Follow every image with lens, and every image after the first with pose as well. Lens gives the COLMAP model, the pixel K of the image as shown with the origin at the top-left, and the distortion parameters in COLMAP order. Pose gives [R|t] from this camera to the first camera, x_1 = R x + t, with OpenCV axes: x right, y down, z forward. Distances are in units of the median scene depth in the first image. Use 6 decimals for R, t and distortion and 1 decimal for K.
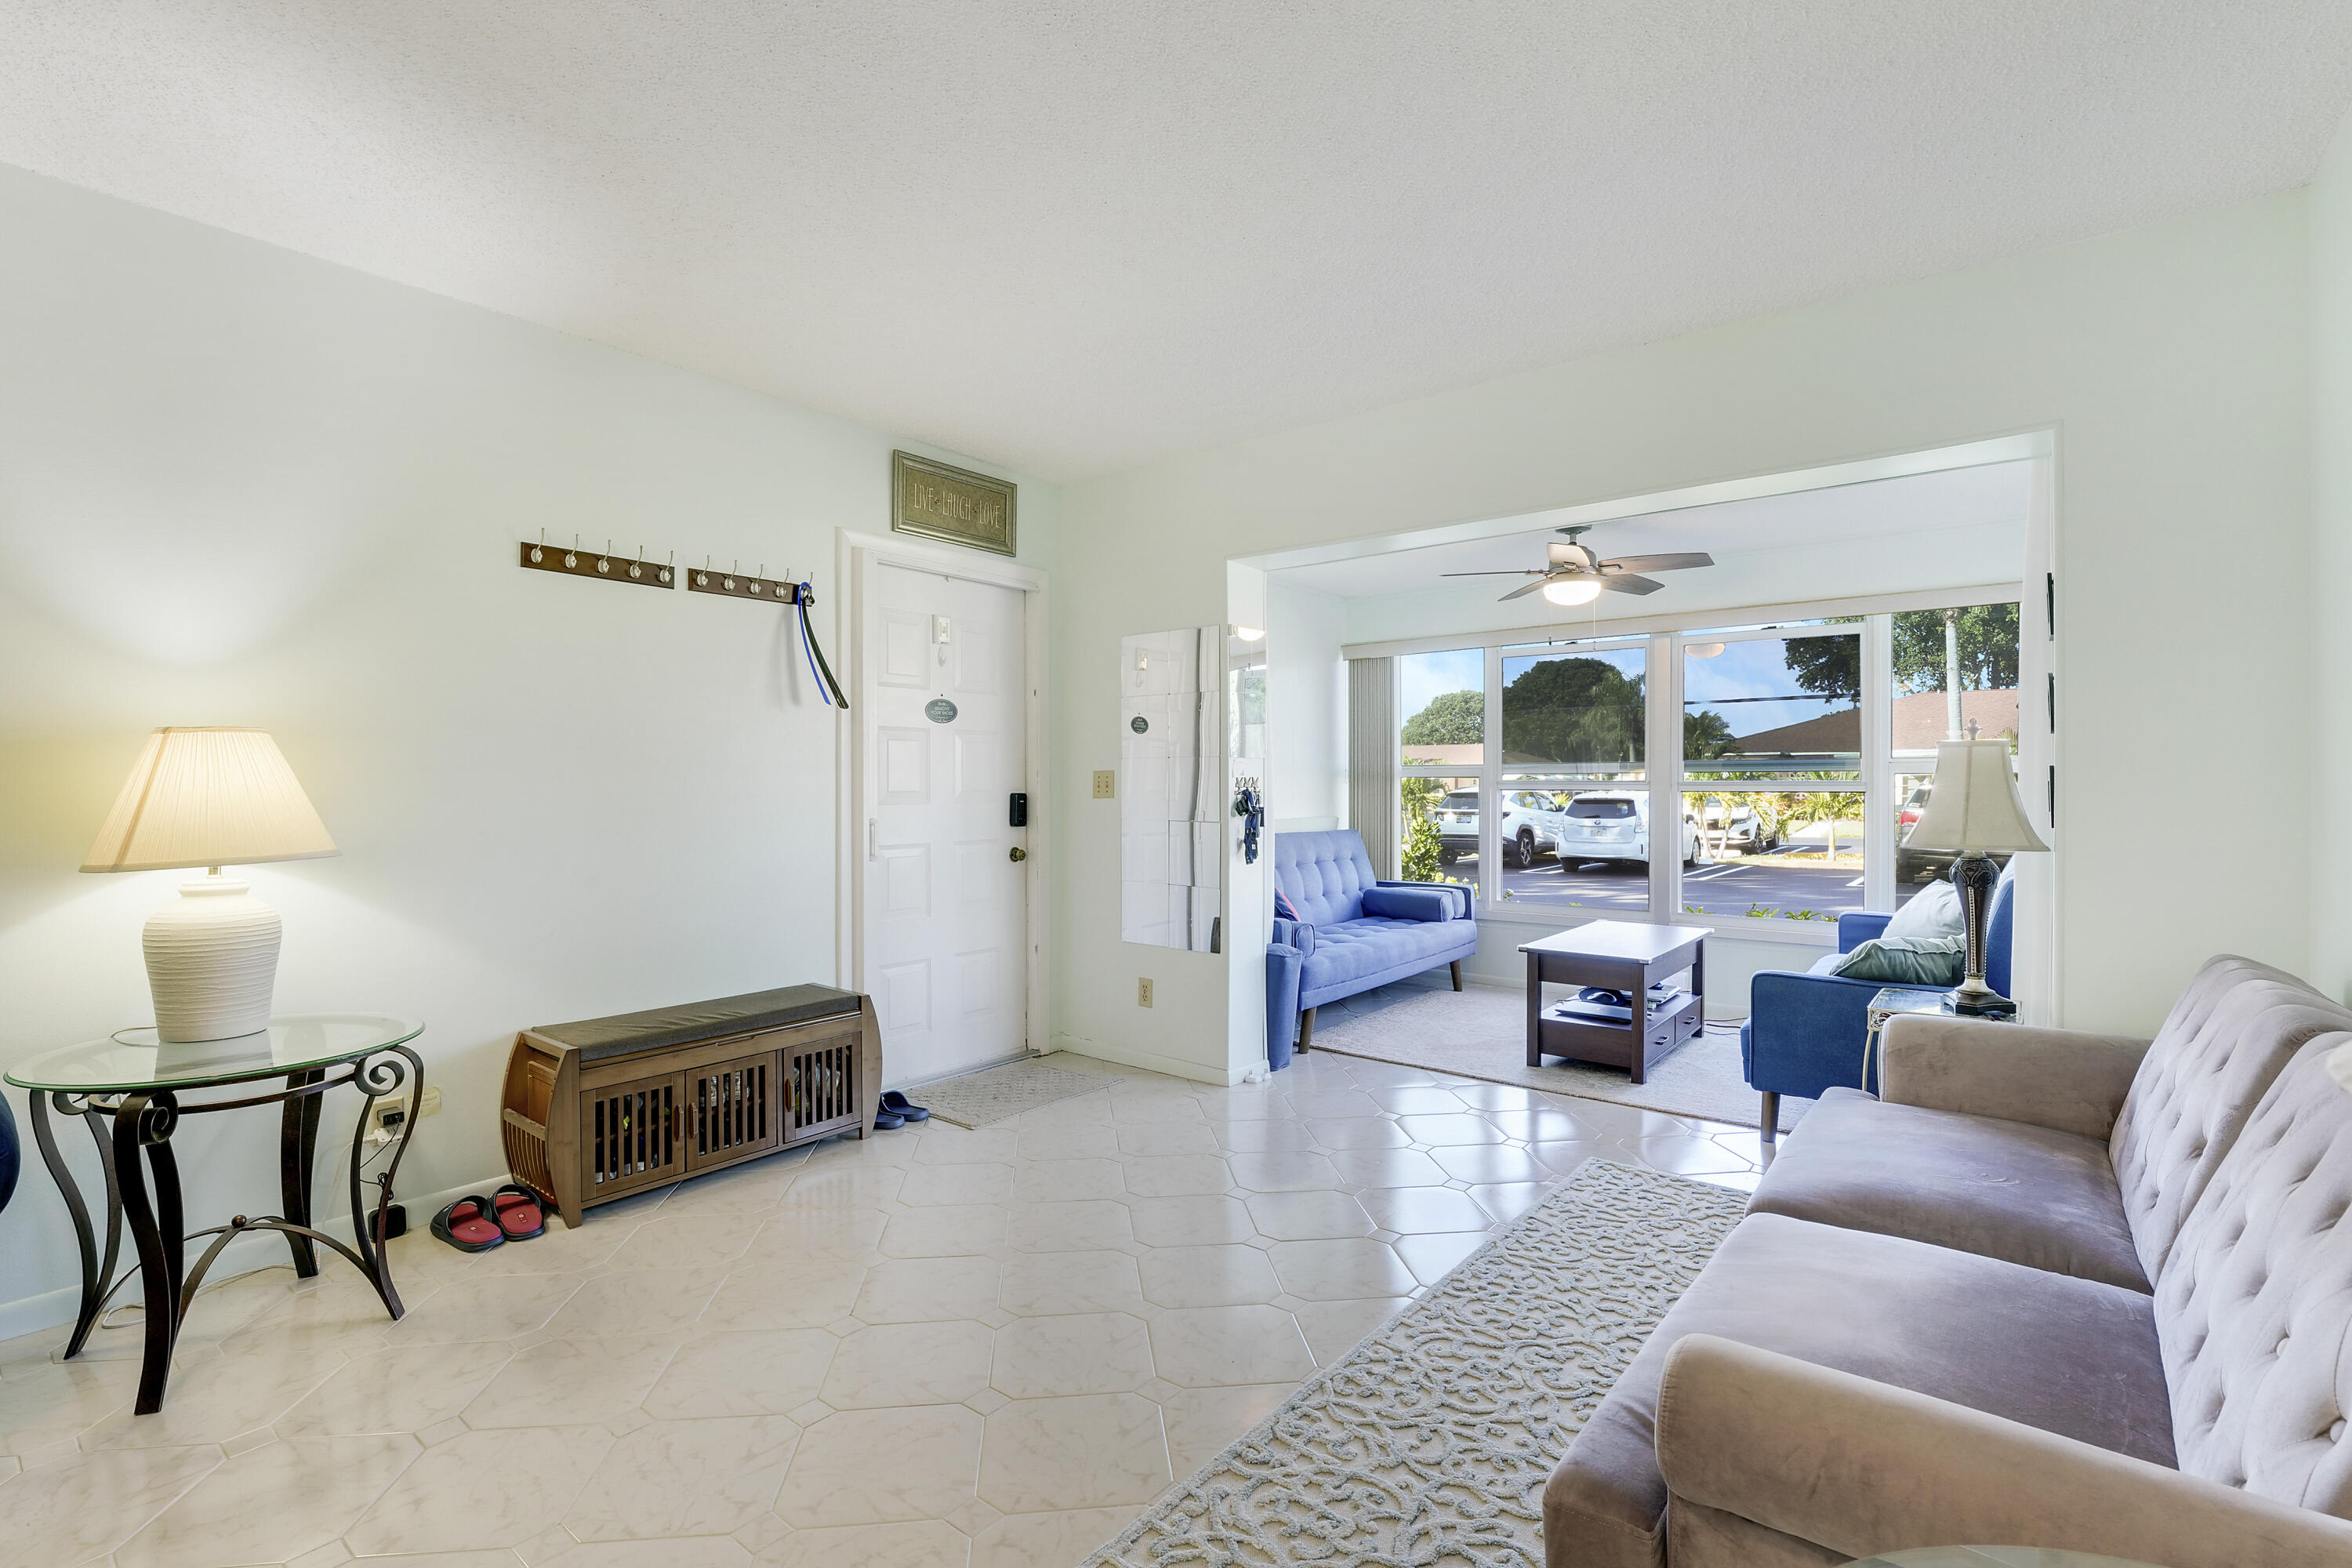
lens RADIAL K [[1014.9, 0, 1174.8], [0, 1014.9, 761.2], [0, 0, 1]] dist [-0.001010, -0.010194]
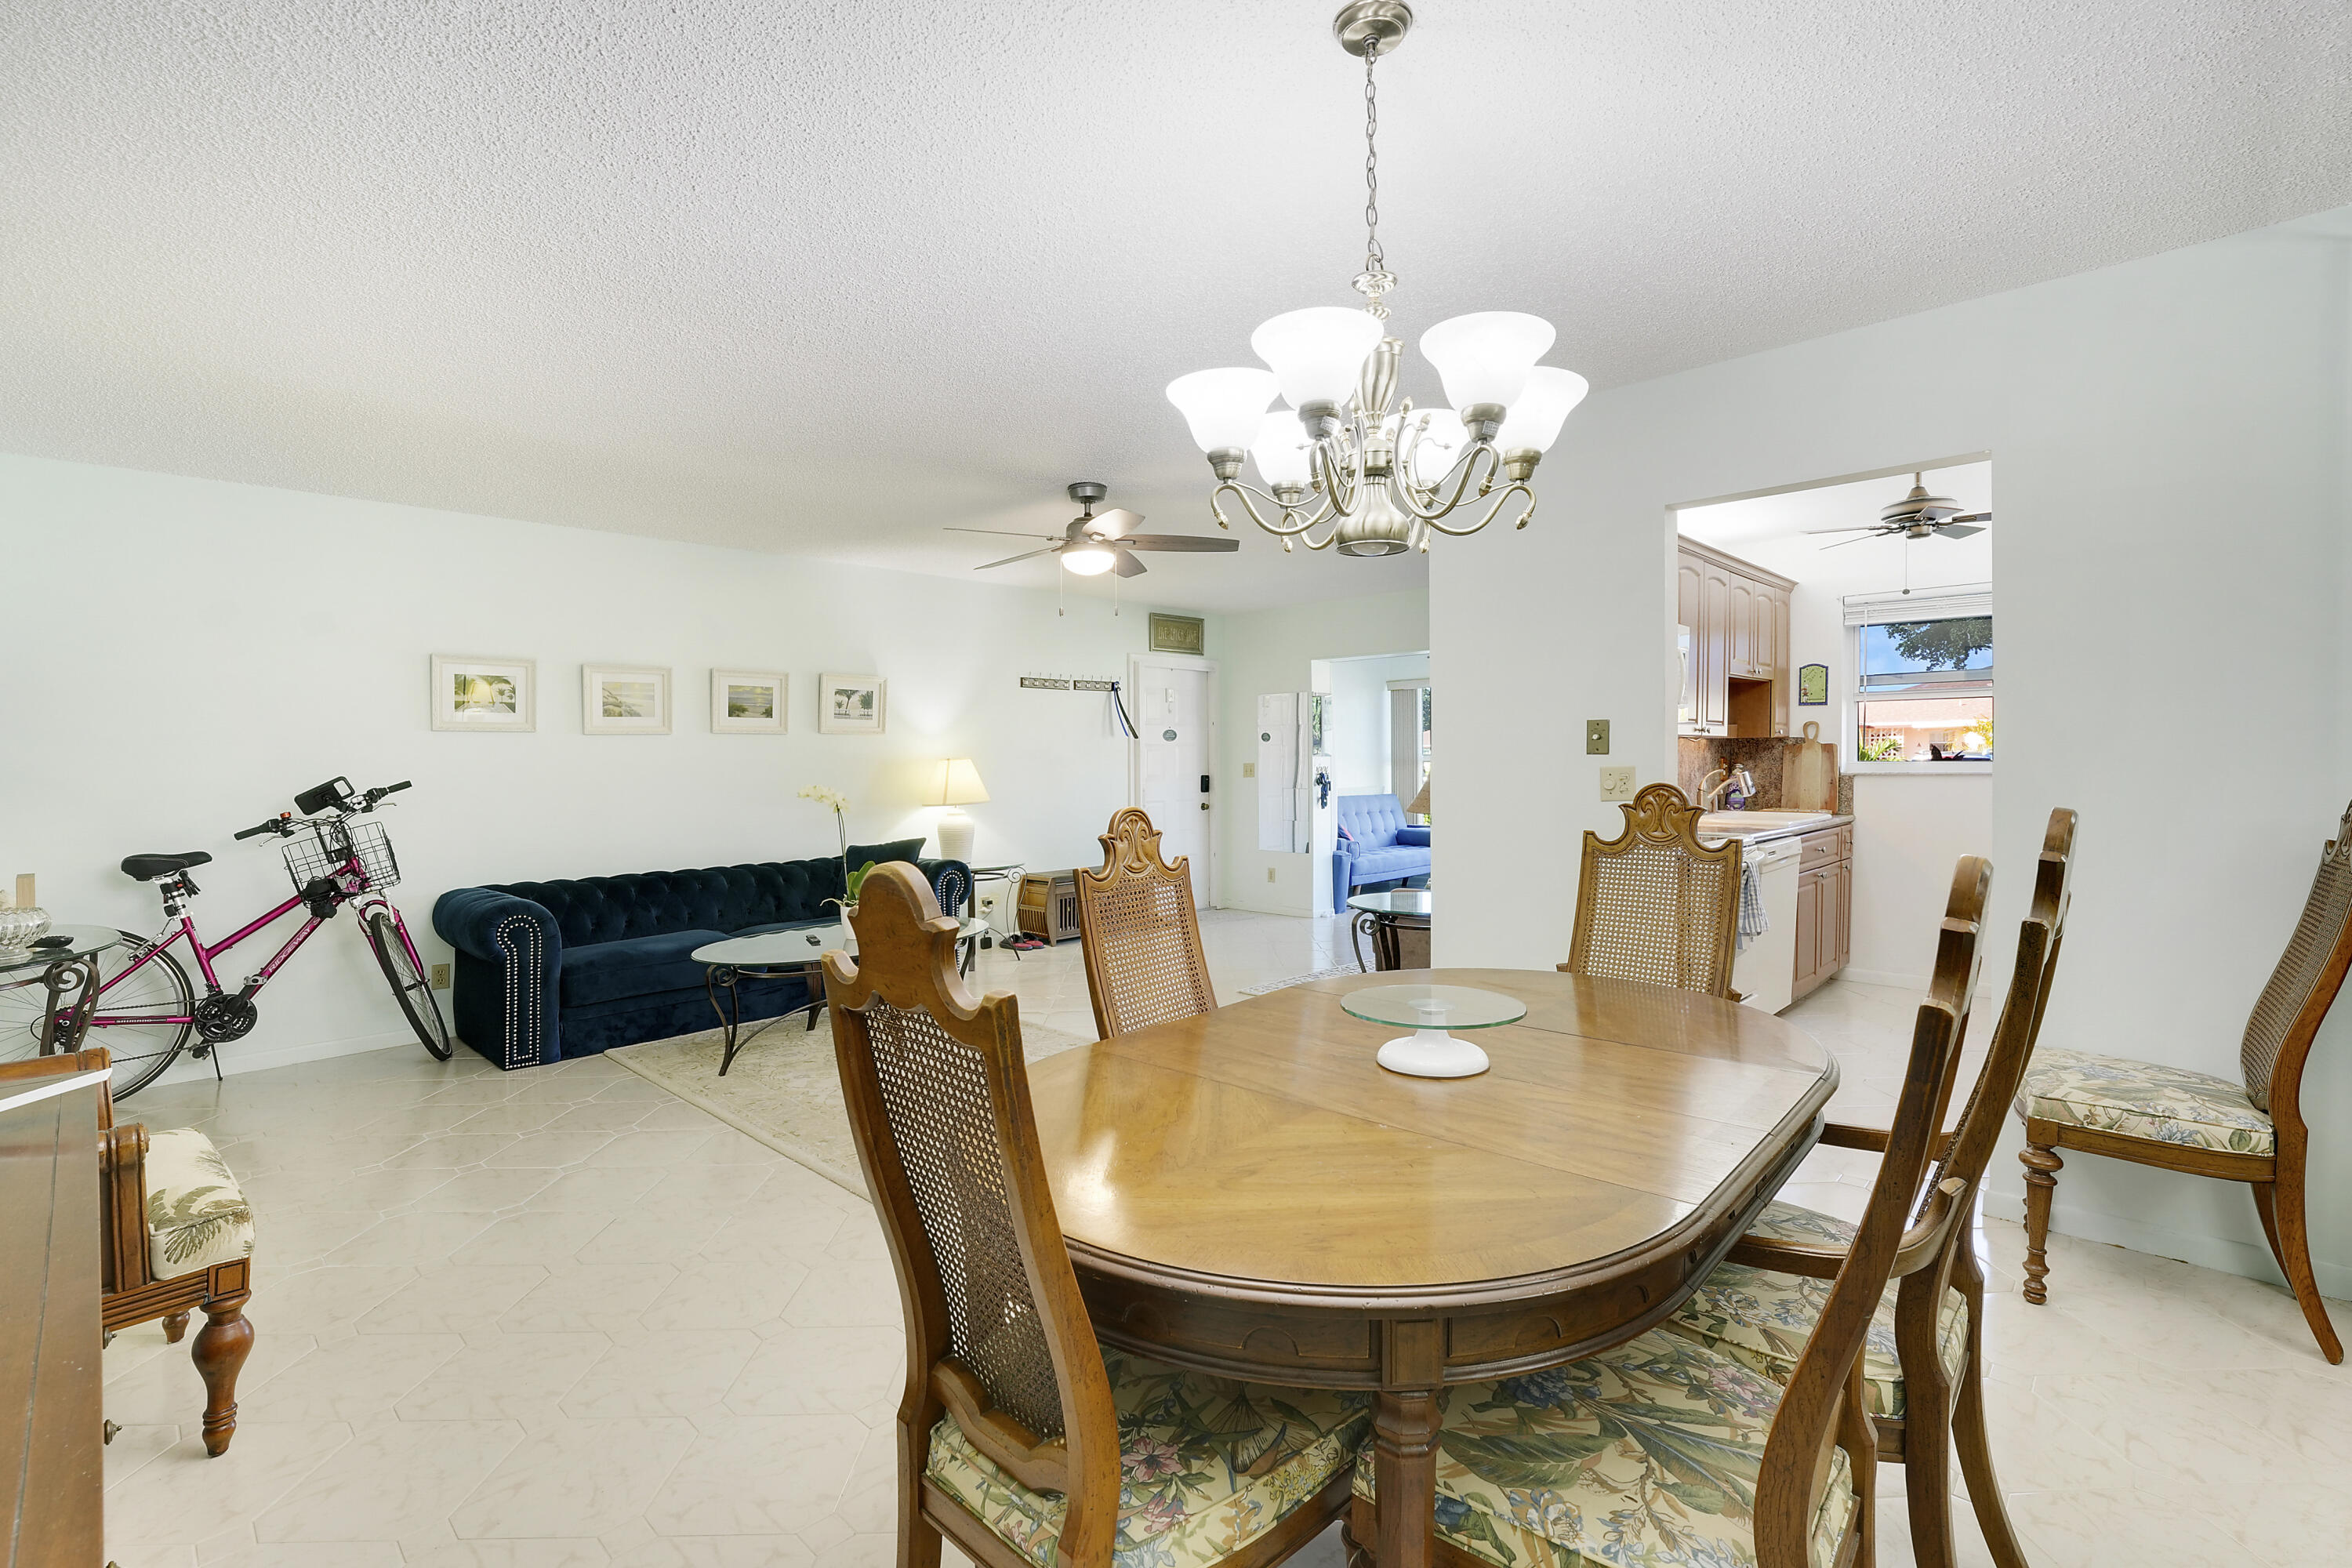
lens RADIAL K [[1118.0, 0, 1146.6], [0, 1118.0, 793.3], [0, 0, 1]] dist [-0.001273, -0.000150]
pose [[0.993521, -0.007426, -0.113409, -0.022439], [0.013928, 0.998297, 0.056649, -0.058954], [0.112795, -0.057862, 0.991932, -1.185085]]
